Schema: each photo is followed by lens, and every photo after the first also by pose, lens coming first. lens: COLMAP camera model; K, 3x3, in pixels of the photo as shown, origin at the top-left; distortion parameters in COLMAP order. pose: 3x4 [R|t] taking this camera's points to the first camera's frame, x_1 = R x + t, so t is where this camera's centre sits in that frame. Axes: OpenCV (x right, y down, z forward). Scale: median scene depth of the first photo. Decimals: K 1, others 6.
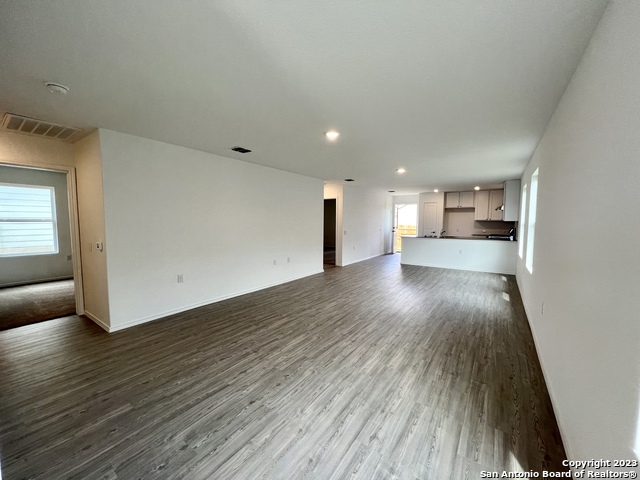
lens RADIAL K [[259.5, 0, 320.0], [0, 259.5, 240.0], [0, 0, 1]] dist [-0.001542, -0.000123]
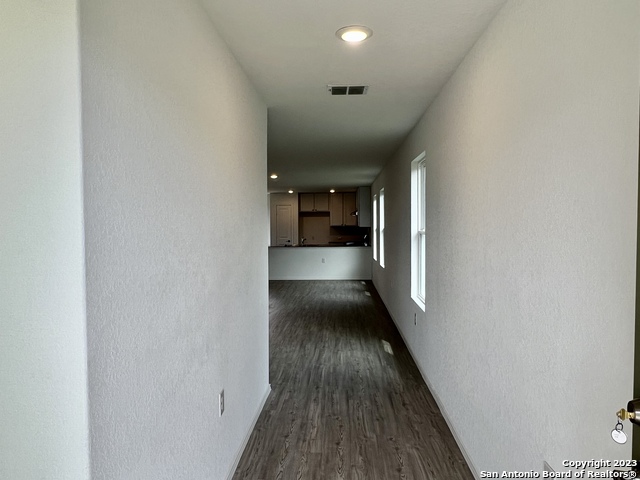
lens RADIAL K [[447.9, 0, 320.0], [0, 447.9, 240.0], [0, 0, 1]] dist [0.000439, -0.000005]
pose [[0.851927, -0.028976, 0.522859, -0.289348], [0.052212, 0.998193, -0.029754, 0.018777], [-0.521052, 0.052648, 0.851900, -0.346950]]
